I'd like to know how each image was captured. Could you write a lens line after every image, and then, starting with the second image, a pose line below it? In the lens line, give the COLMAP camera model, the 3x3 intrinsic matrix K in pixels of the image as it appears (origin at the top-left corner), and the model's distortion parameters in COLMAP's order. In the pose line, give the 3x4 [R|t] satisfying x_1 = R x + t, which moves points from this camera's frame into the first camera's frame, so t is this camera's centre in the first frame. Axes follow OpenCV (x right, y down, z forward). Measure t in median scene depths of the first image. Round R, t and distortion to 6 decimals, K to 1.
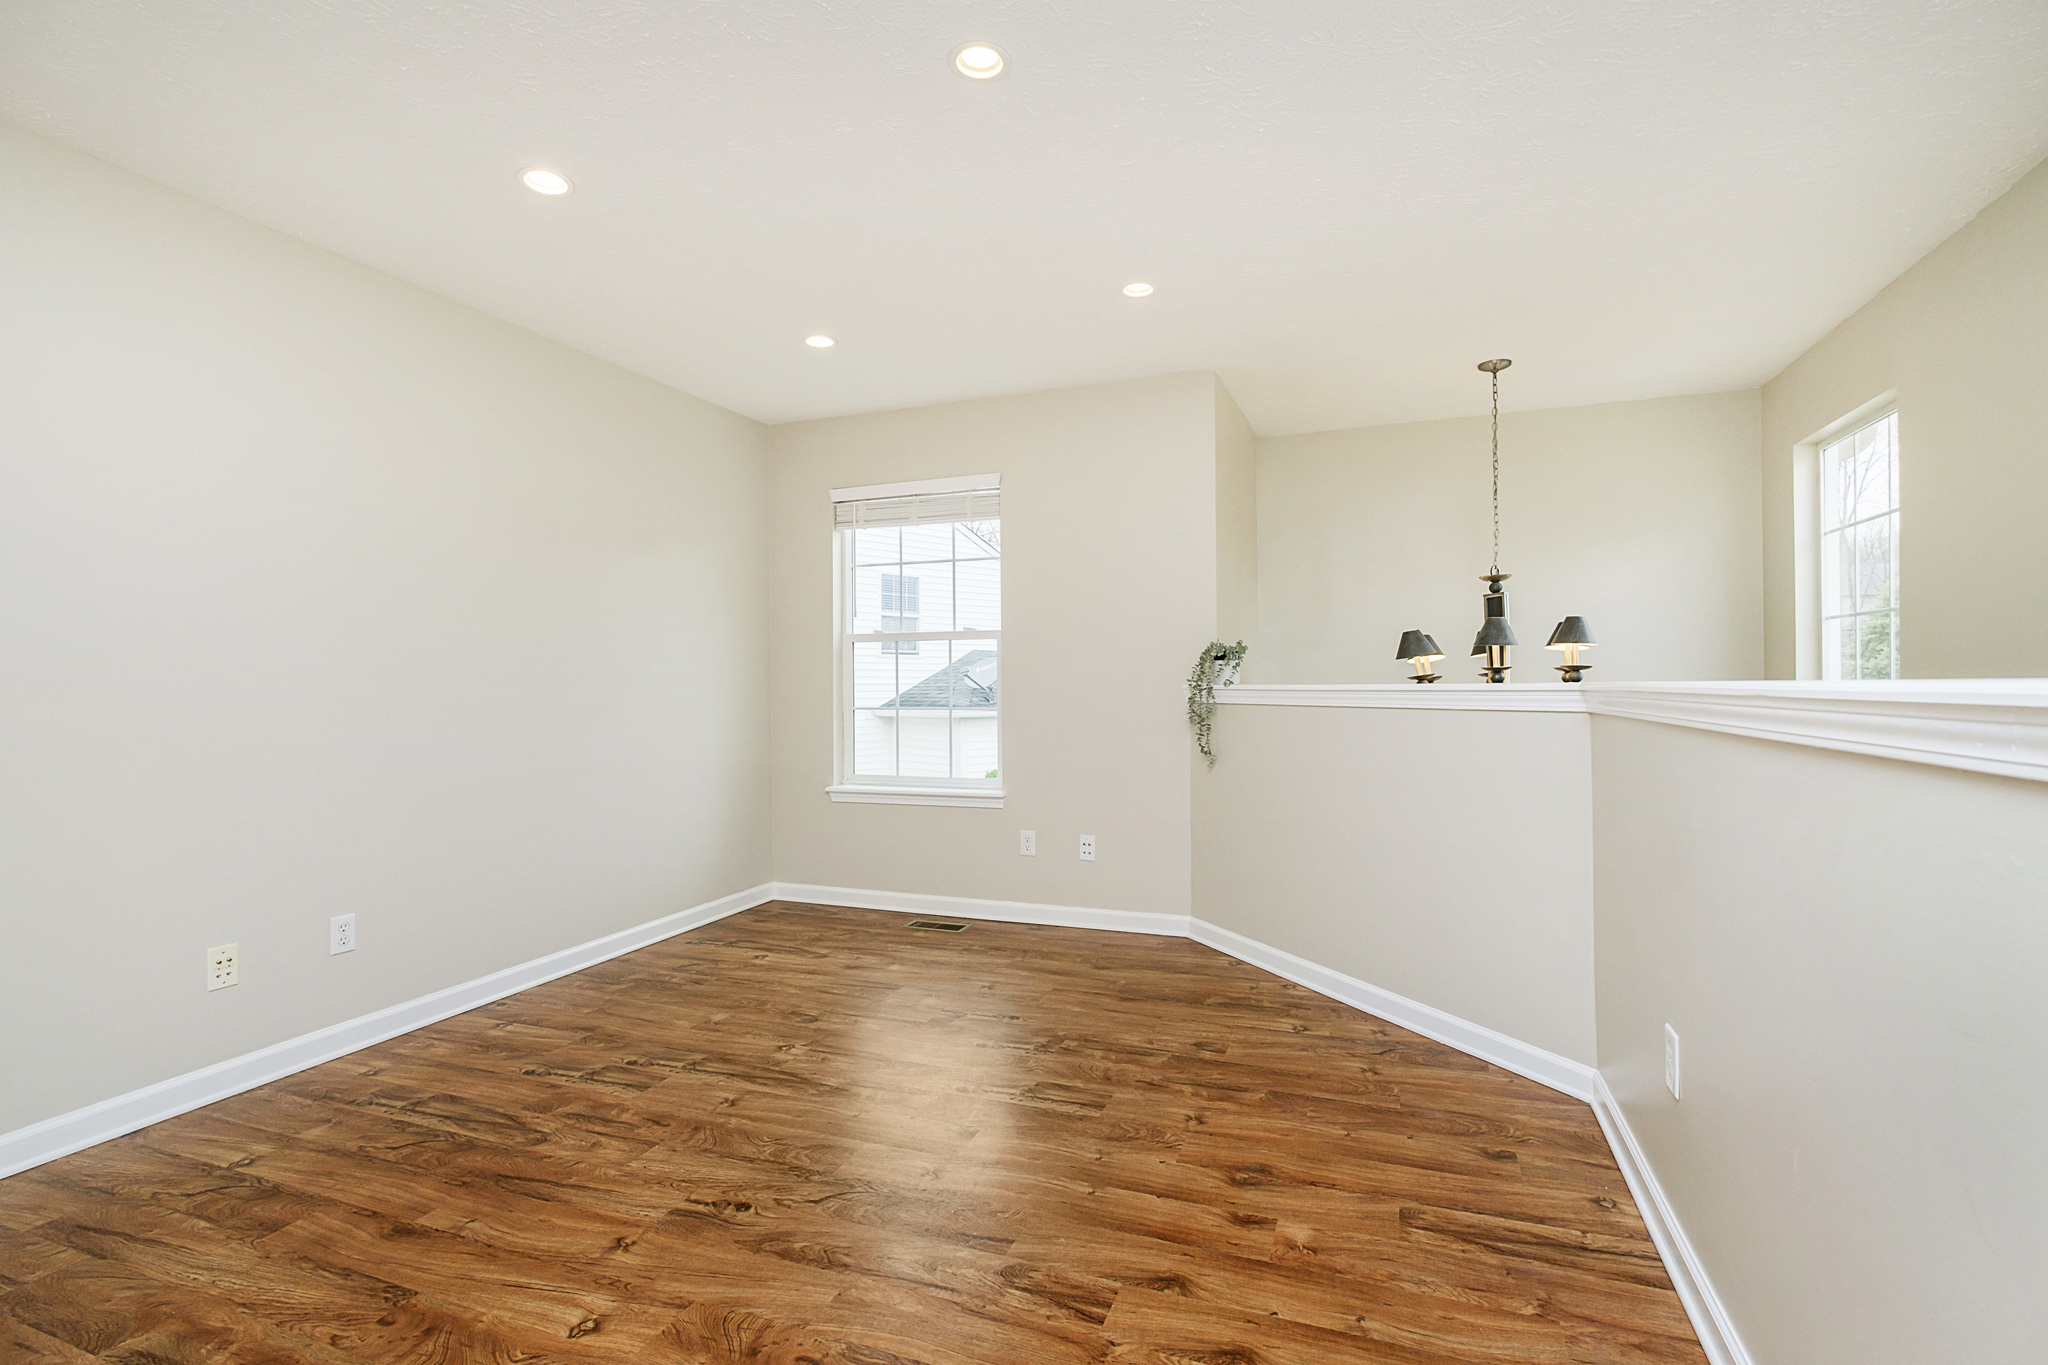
lens RADIAL K [[905.6, 0, 1030.7], [0, 905.6, 684.9], [0, 0, 1]] dist [0.000362, -0.000707]
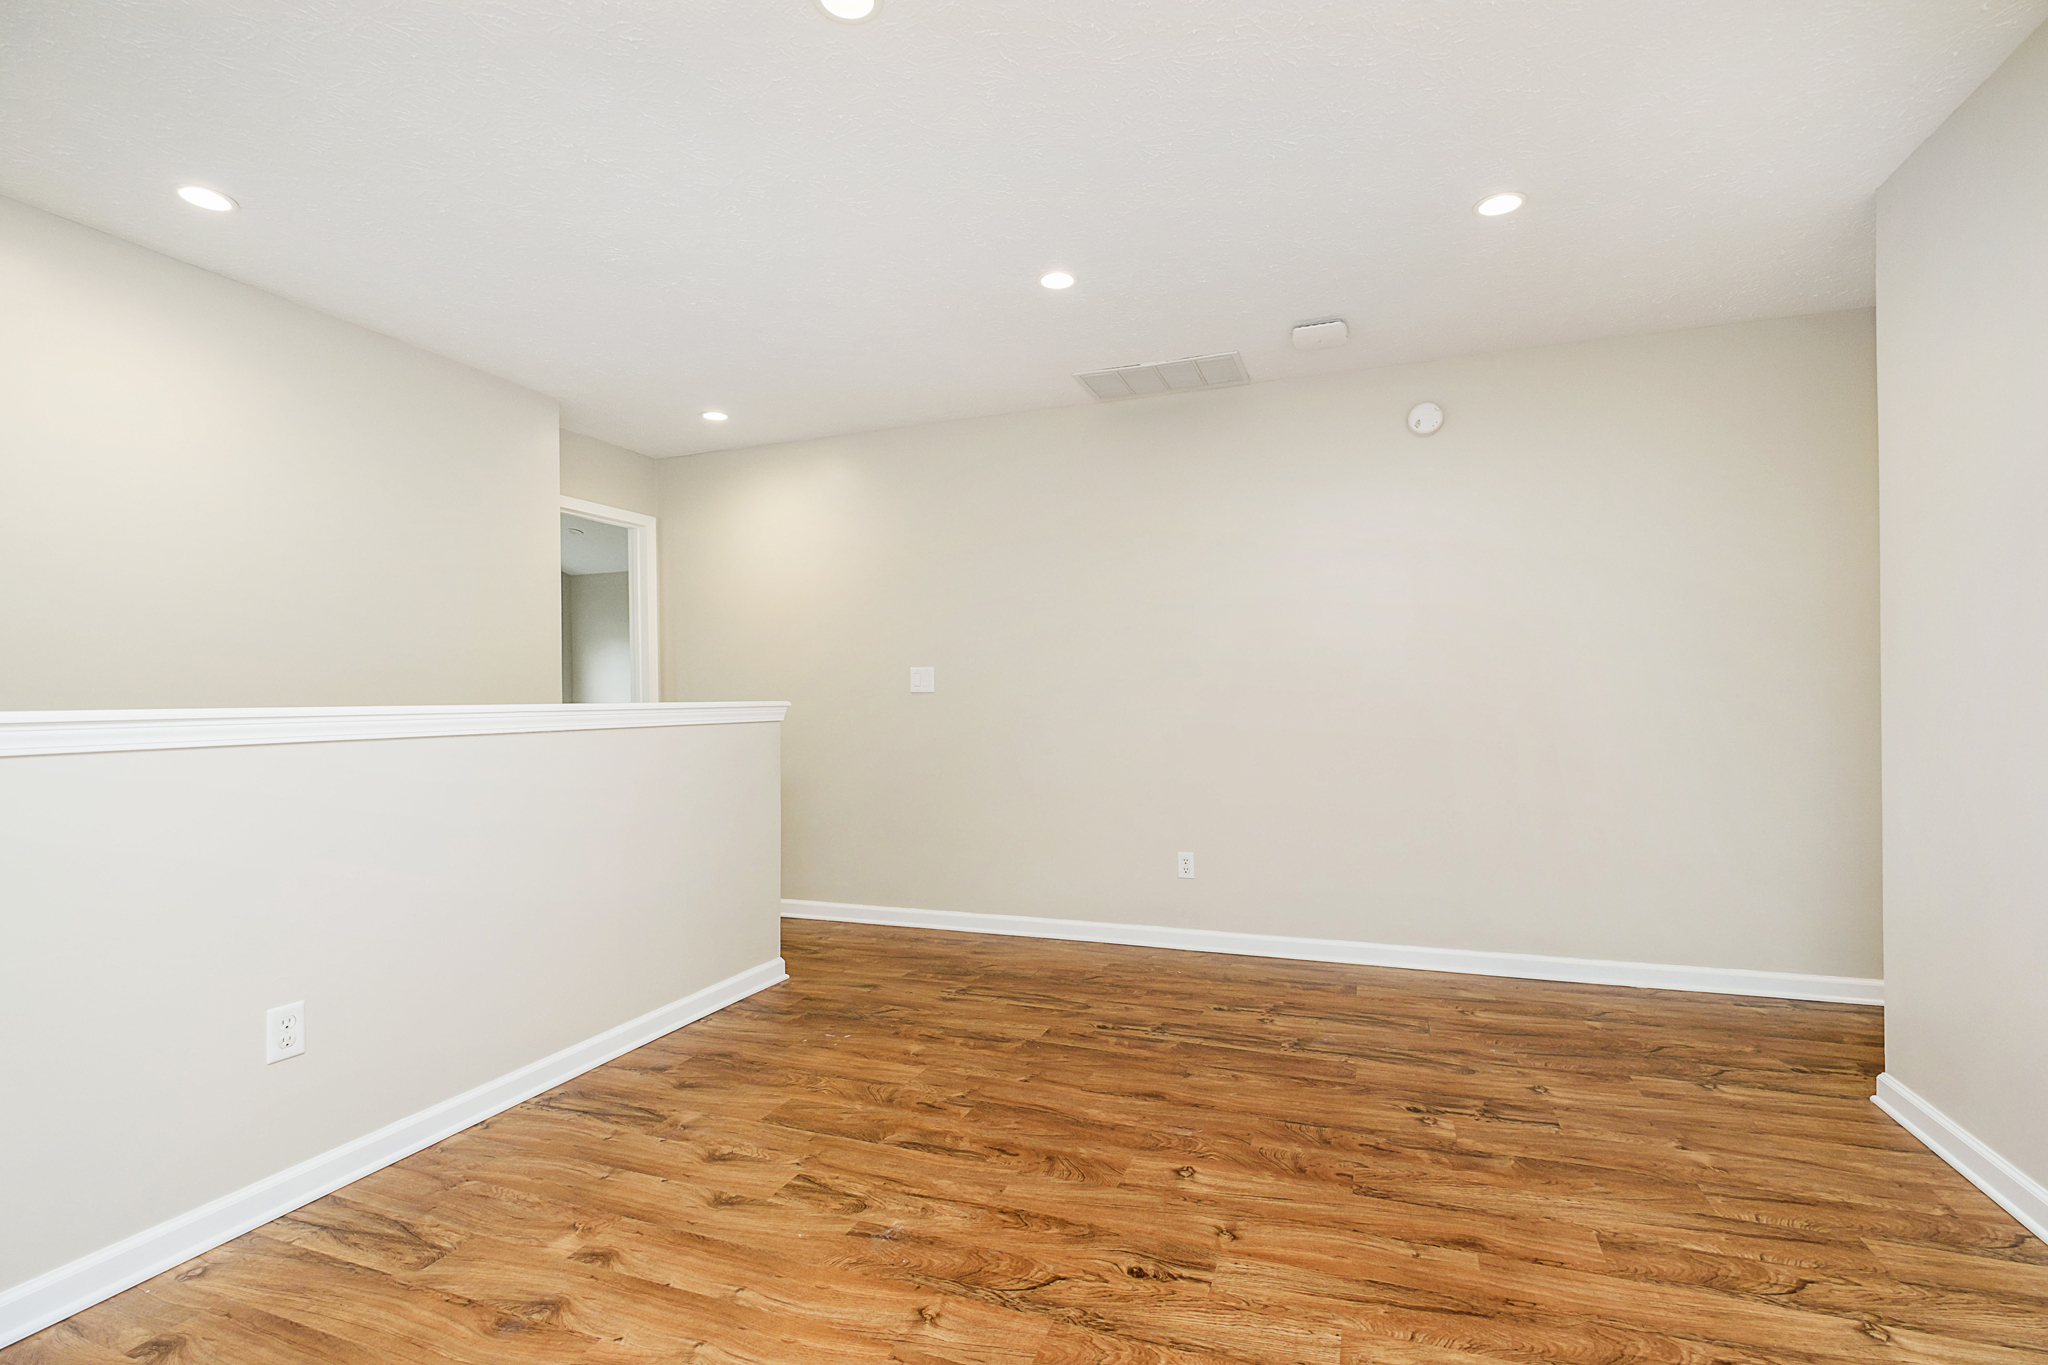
lens RADIAL K [[905.6, 0, 1025.4], [0, 905.6, 689.2], [0, 0, 1]] dist [0.000362, -0.000707]
pose [[-0.999772, 0.020780, -0.004920, -0.227779], [0.020832, 0.999724, -0.010861, 0.006397], [0.004693, -0.010962, -0.999929, 2.018769]]
